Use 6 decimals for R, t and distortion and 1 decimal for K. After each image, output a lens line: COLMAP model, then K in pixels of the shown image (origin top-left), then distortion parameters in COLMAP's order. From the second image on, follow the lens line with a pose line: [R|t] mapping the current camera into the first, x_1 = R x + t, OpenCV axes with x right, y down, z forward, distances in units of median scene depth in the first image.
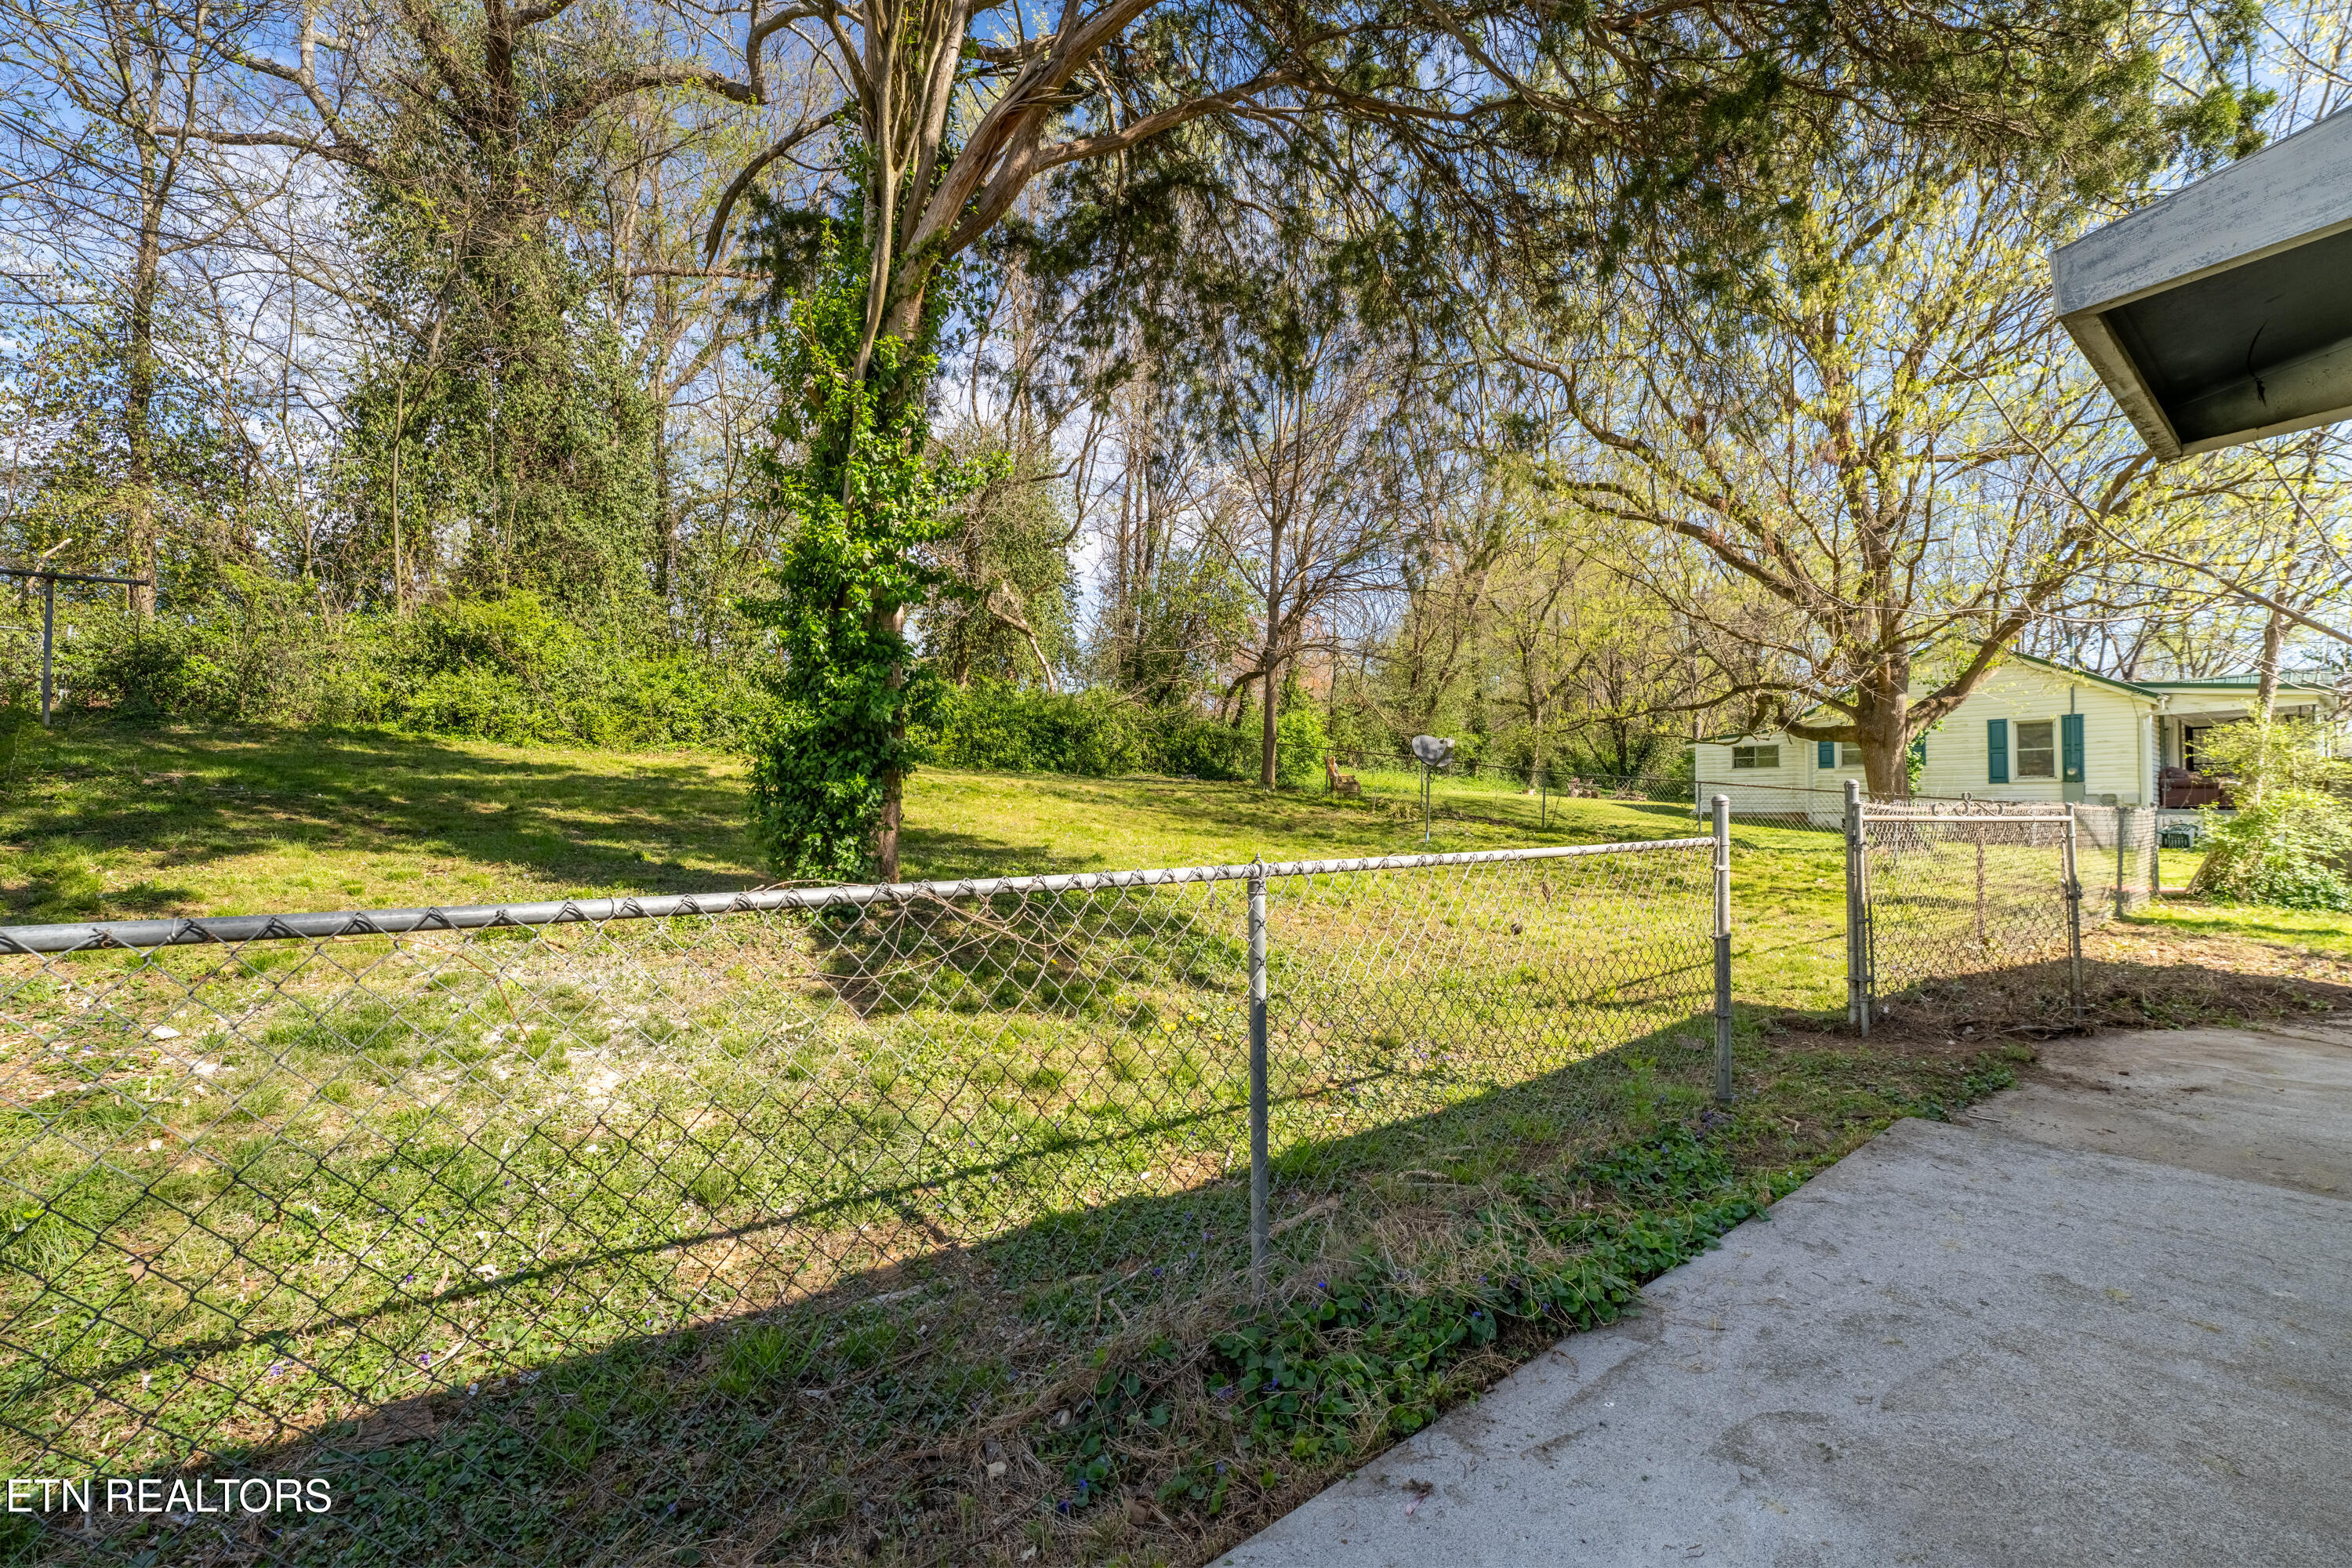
lens RADIAL K [[964.9, 0, 1178.1], [0, 964.9, 783.4], [0, 0, 1]] dist [-0.029121, 0.004116]
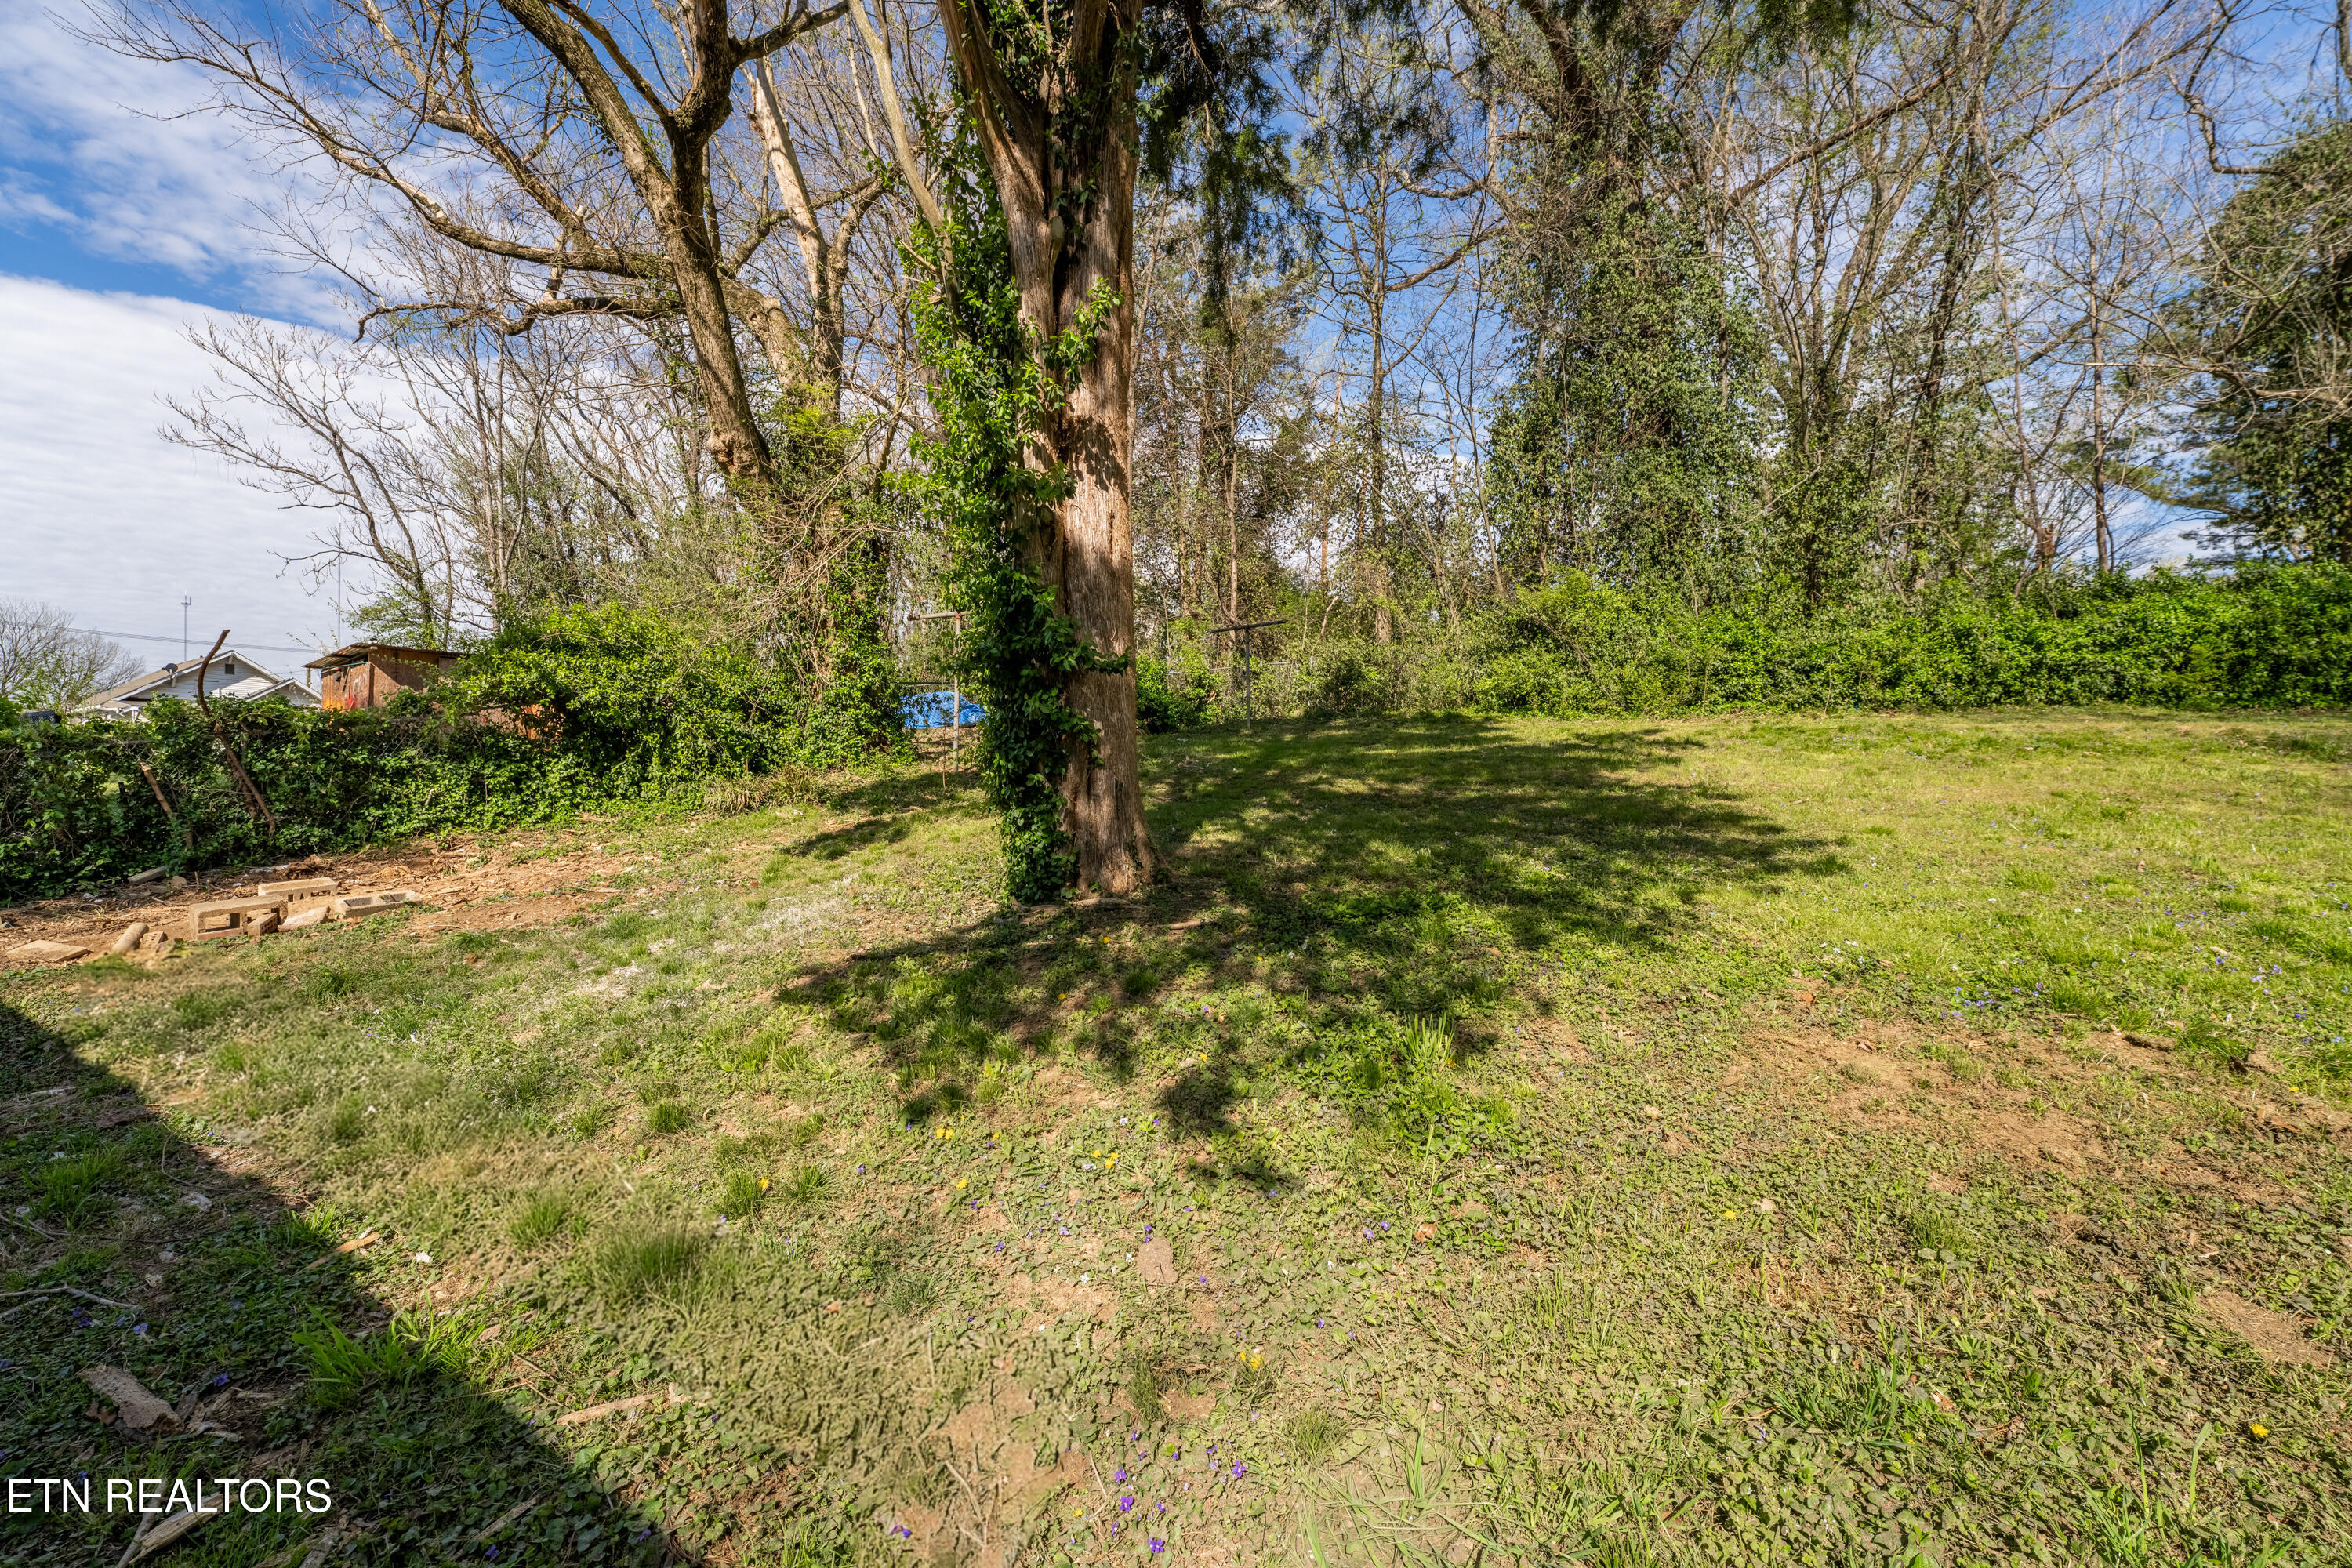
lens RADIAL K [[964.9, 0, 1164.6], [0, 964.9, 788.0], [0, 0, 1]] dist [-0.029121, 0.004116]
pose [[0.309014, 0.003069, -0.951053, 0.338346], [0.028826, 0.999505, 0.012591, 0.021219], [0.950621, -0.031306, 0.308772, 0.535709]]
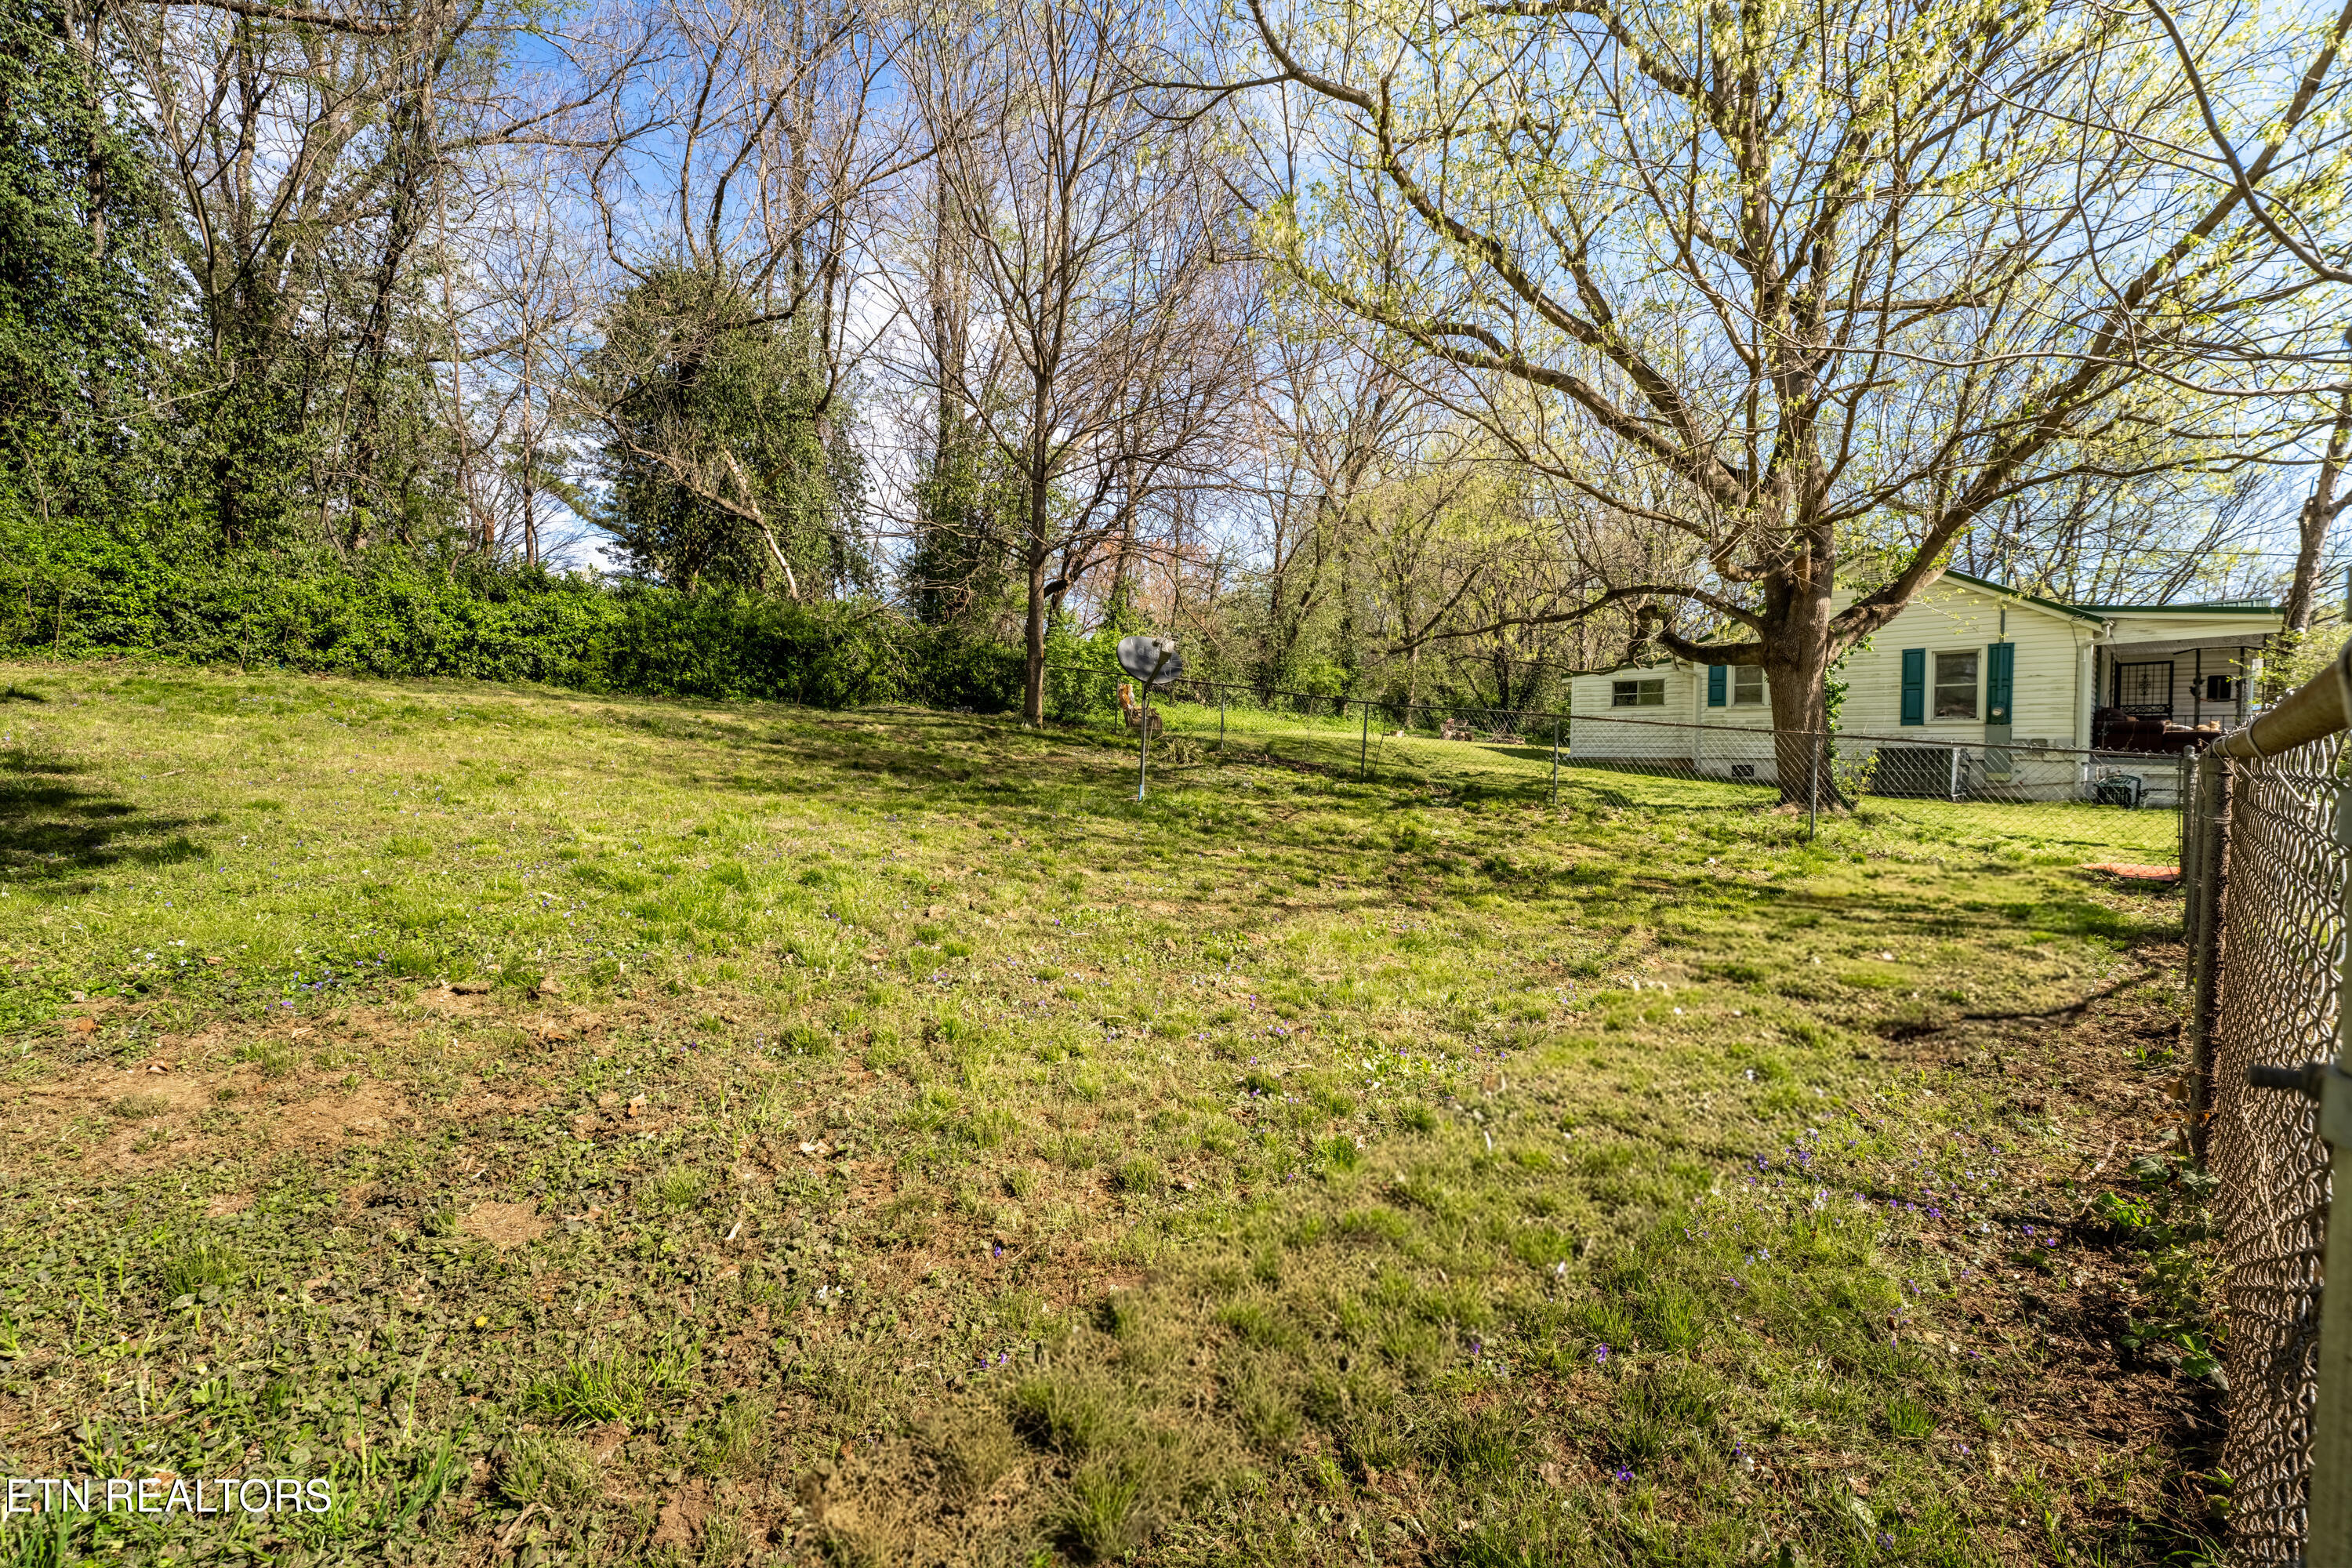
lens RADIAL K [[964.9, 0, 1167.2], [0, 964.9, 782.0], [0, 0, 1]] dist [-0.029121, 0.004116]
pose [[0.996605, 0.003377, 0.082259, 0.400796], [-0.008155, 0.998294, 0.057812, 0.020489], [-0.081924, -0.058287, 0.994933, 0.618360]]
